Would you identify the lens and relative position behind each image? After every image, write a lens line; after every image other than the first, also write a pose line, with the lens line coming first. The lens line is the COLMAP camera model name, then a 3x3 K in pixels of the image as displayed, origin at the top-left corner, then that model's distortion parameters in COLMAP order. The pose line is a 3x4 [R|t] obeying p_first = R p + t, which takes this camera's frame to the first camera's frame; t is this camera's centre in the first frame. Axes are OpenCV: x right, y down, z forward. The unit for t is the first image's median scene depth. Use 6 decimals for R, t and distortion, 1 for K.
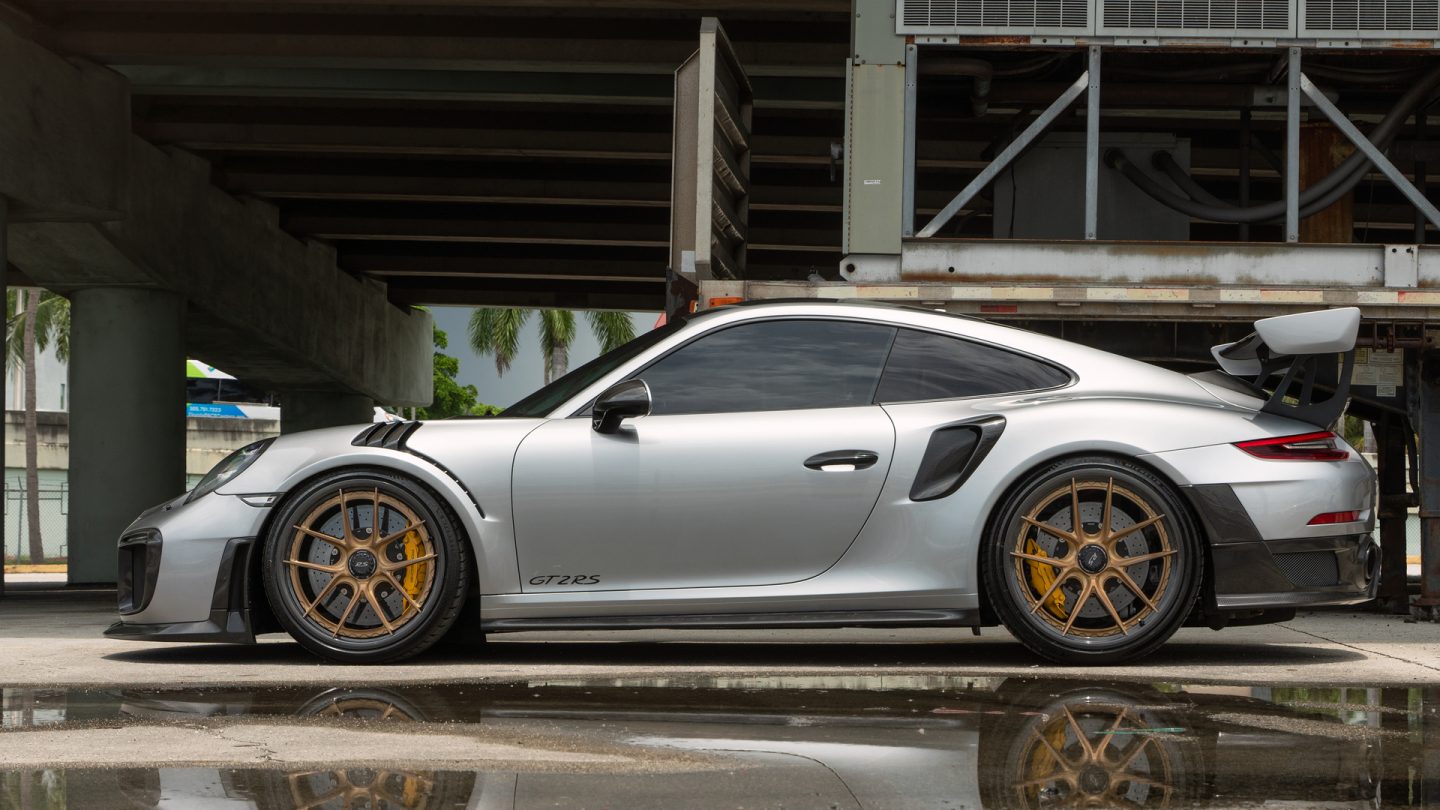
lens RADIAL K [[3165.0, 0, 720.0], [0, 3165.0, 405.0], [0, 0, 1]] dist [0.022563, -0.088281]
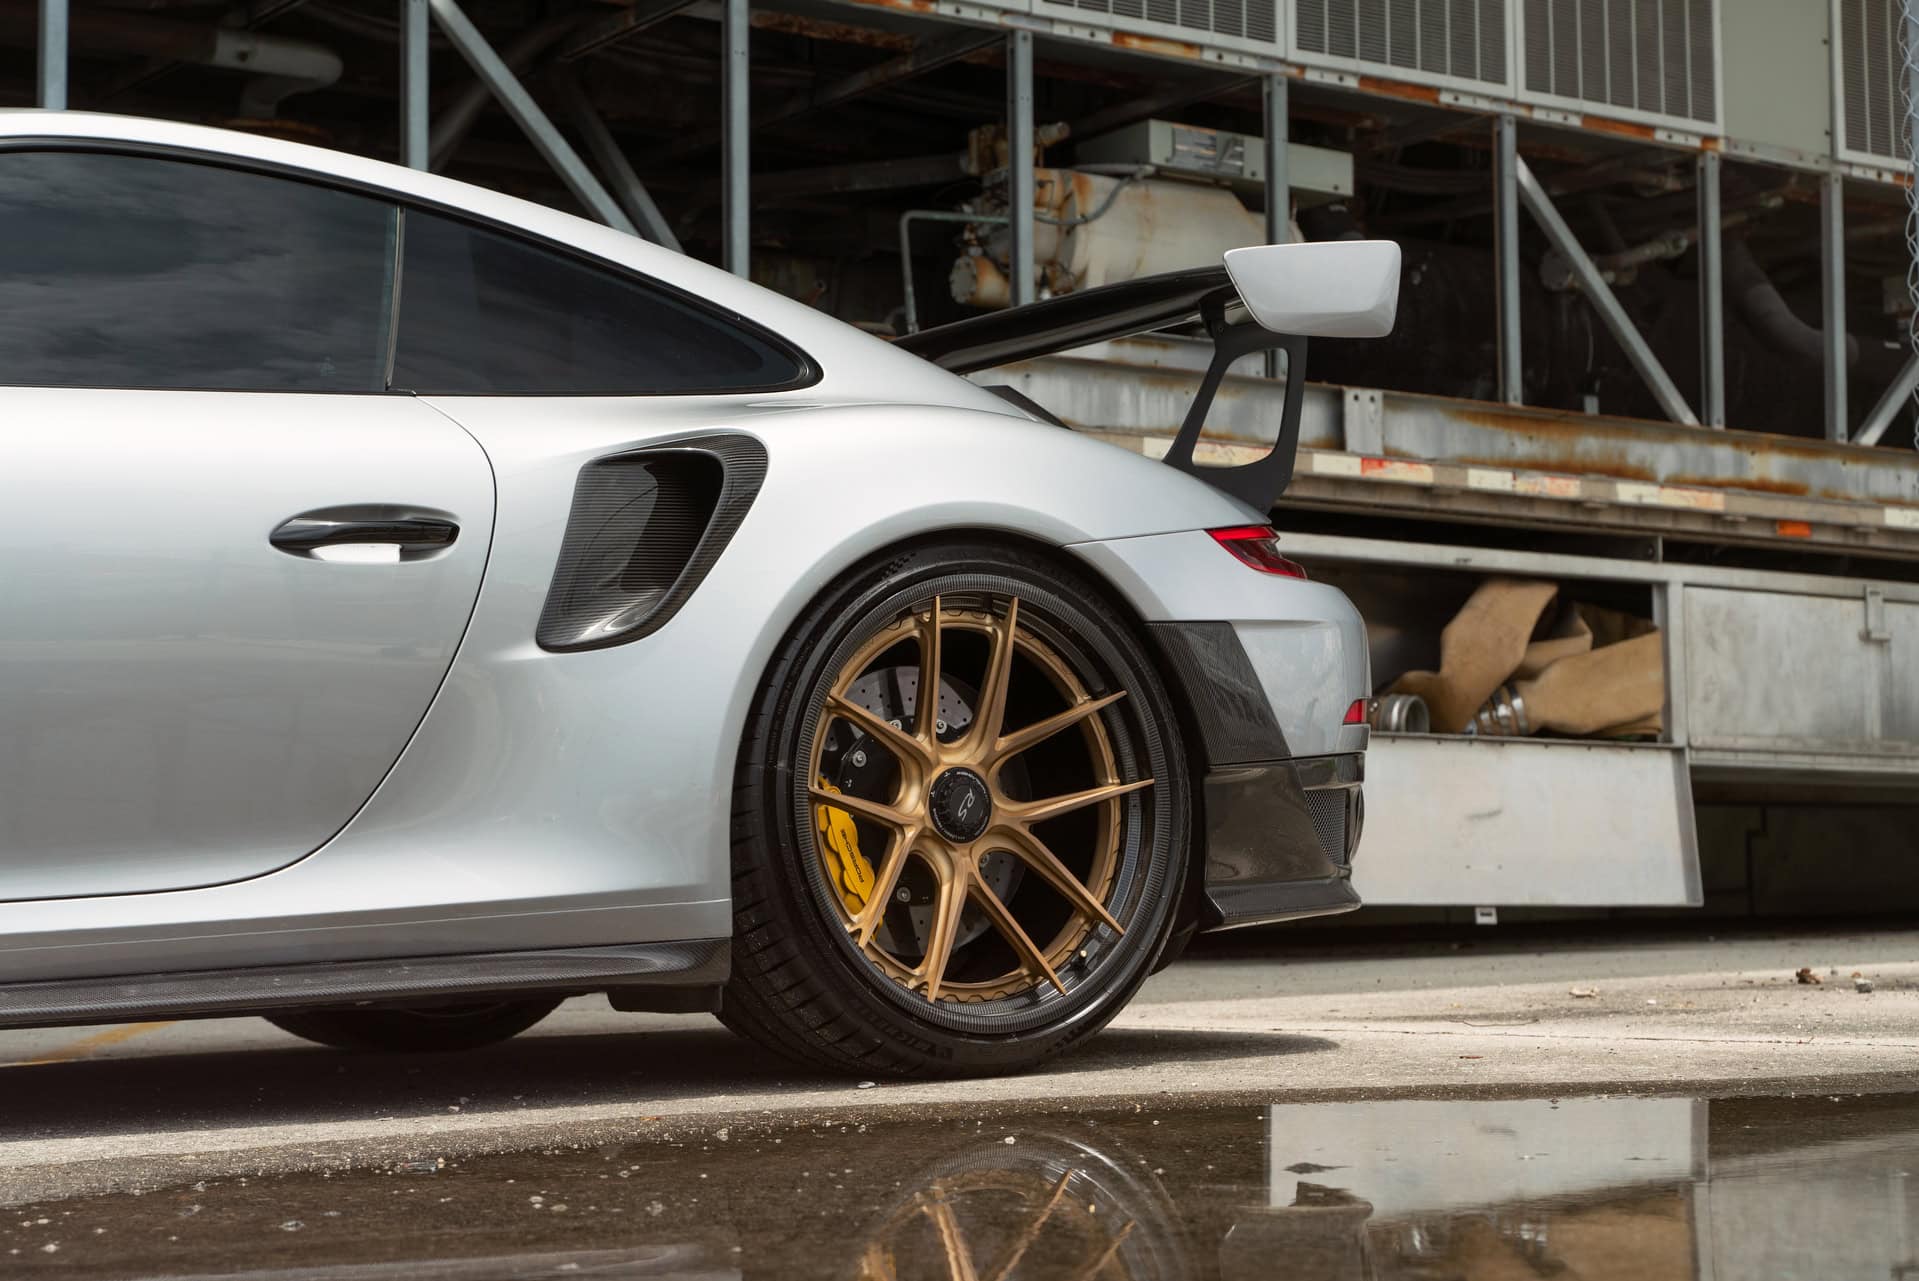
lens RADIAL K [[3490.4, 0, 959.5], [0, 3490.4, 640.5], [0, 0, 1]] dist [0.028706, 0.080421]
pose [[0.780275, 0.026935, 0.624856, -0.151943], [0.001933, 0.998964, -0.045475, 0.047042], [-0.625433, 0.036691, 0.779414, 0.649527]]
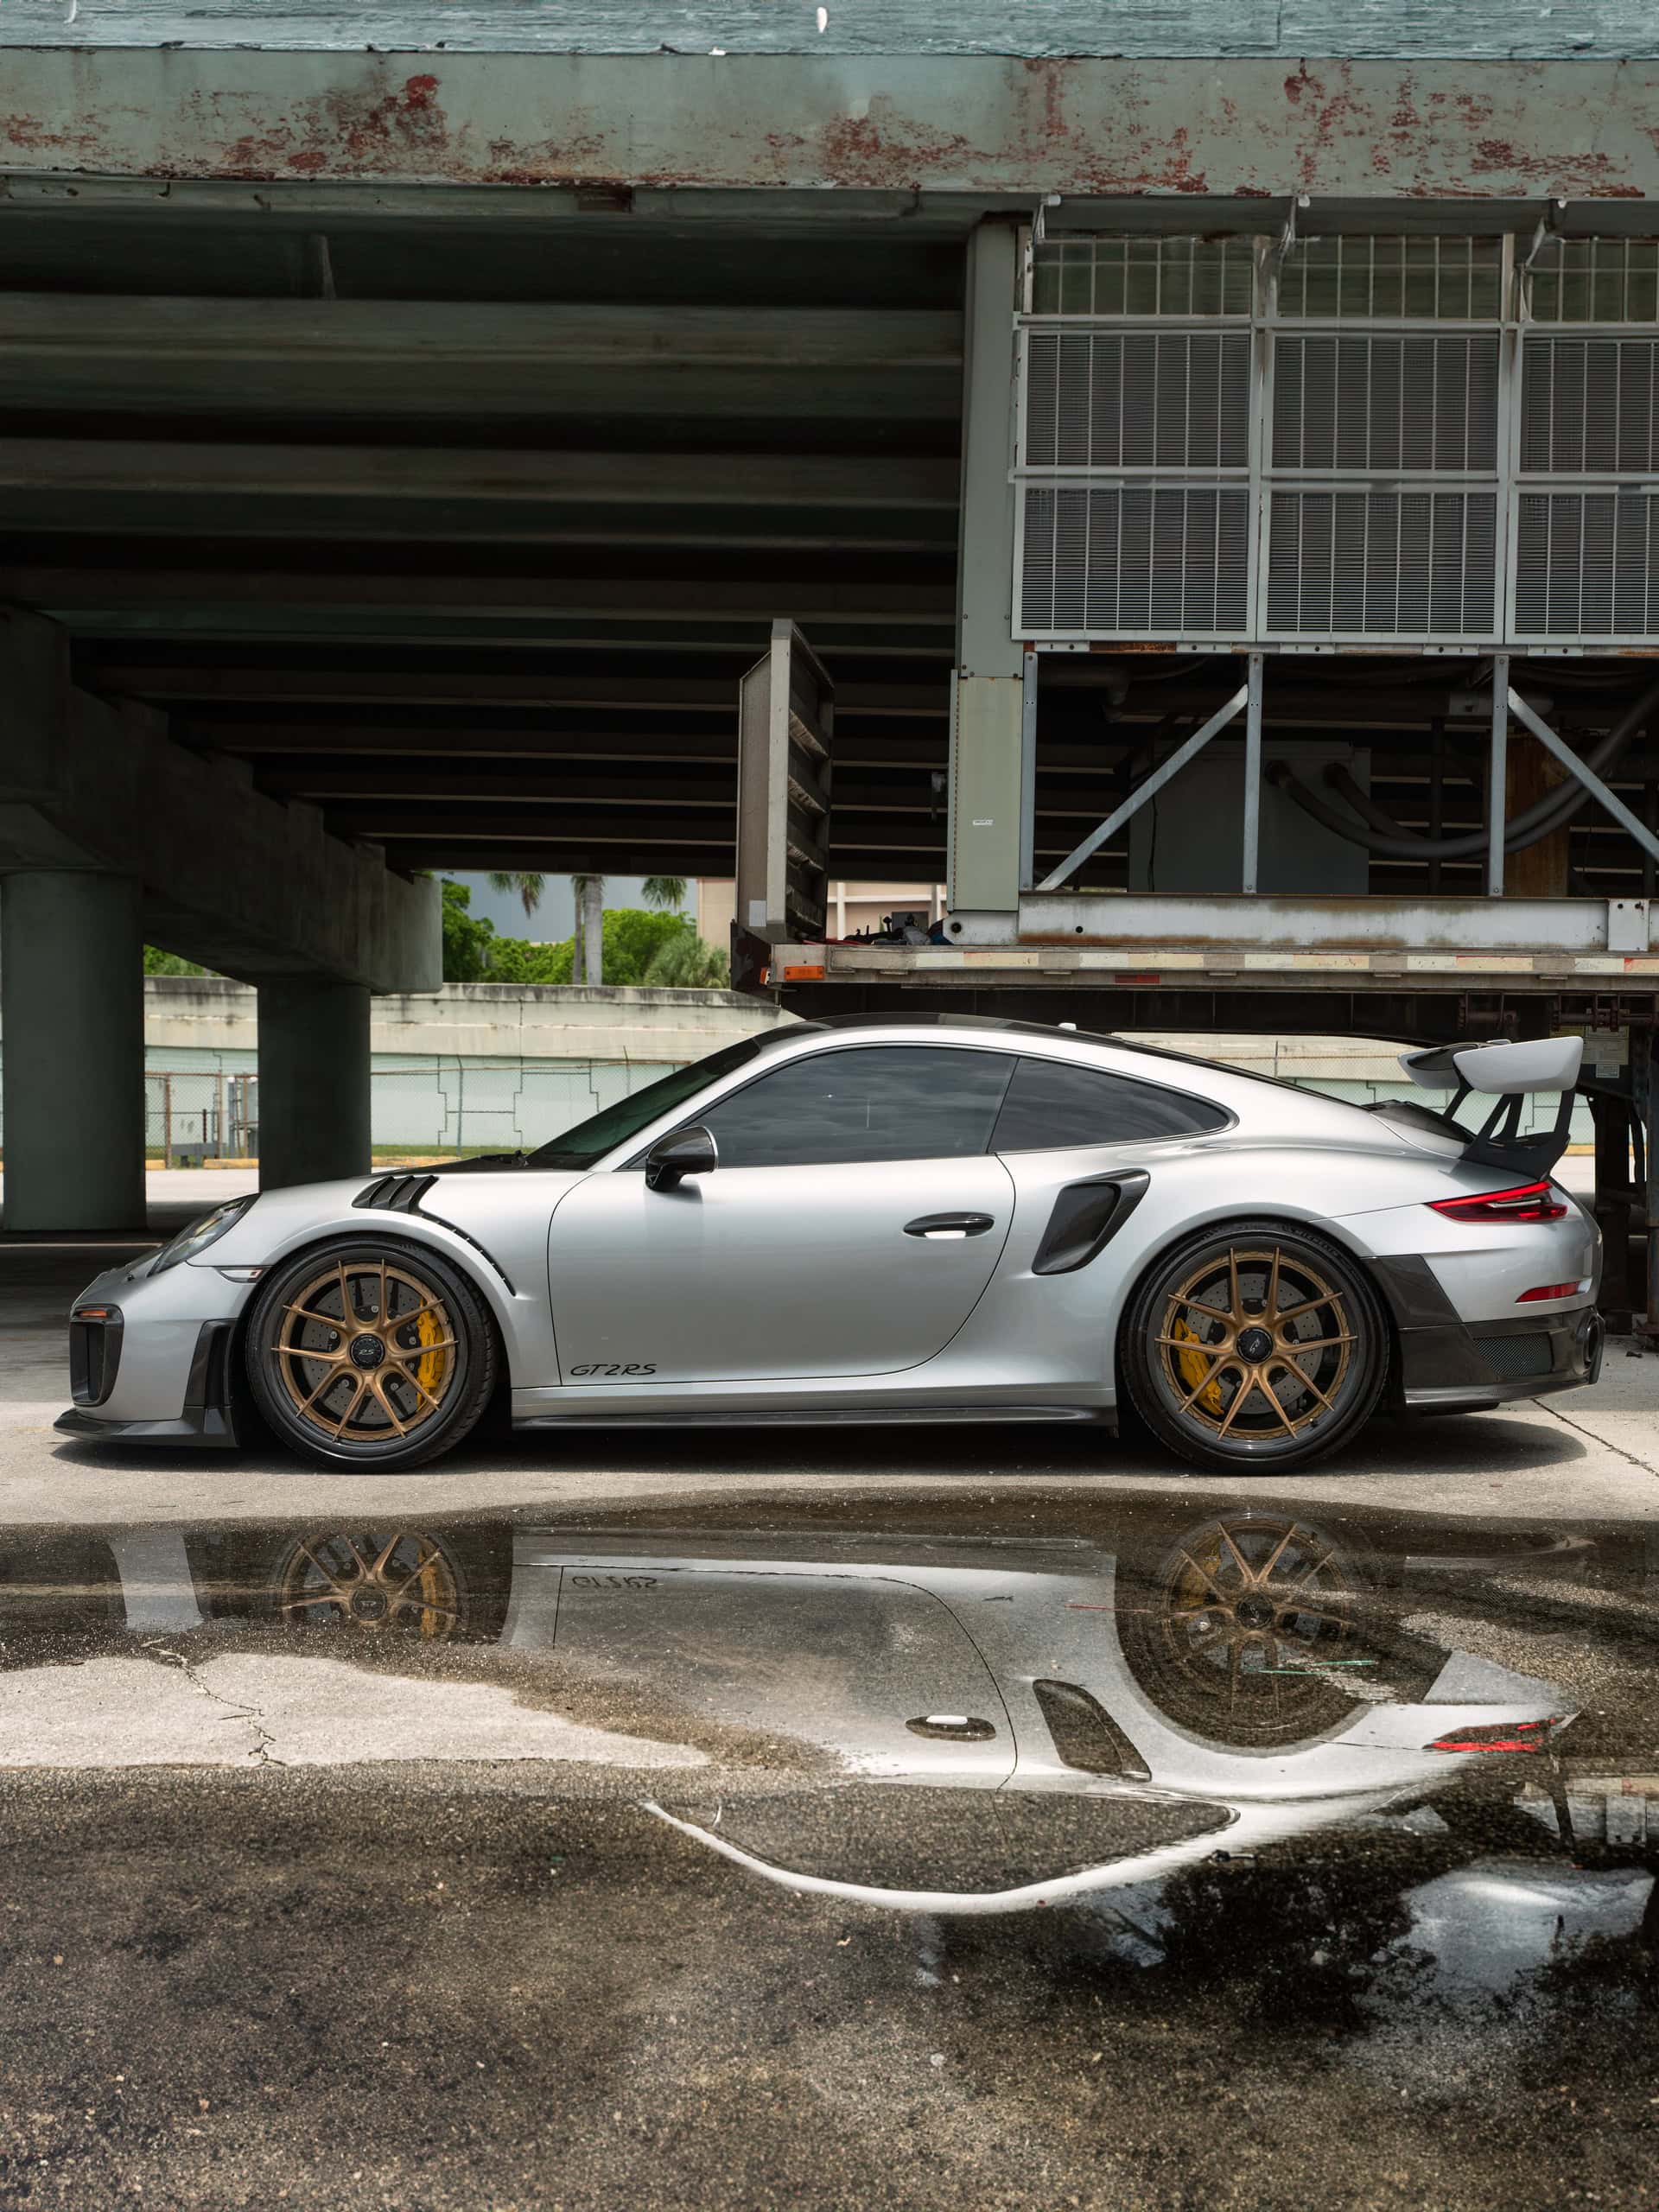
lens RADIAL K [[3821.9, 0, 795.4], [0, 3821.9, 1206.3], [0, 0, 1]] dist [0.014612, 0.058322]
pose [[0.999991, -0.003803, 0.002043, -0.003562], [0.003641, 0.997234, 0.074234, -0.060609], [-0.002320, -0.074226, 0.997239, 0.011560]]
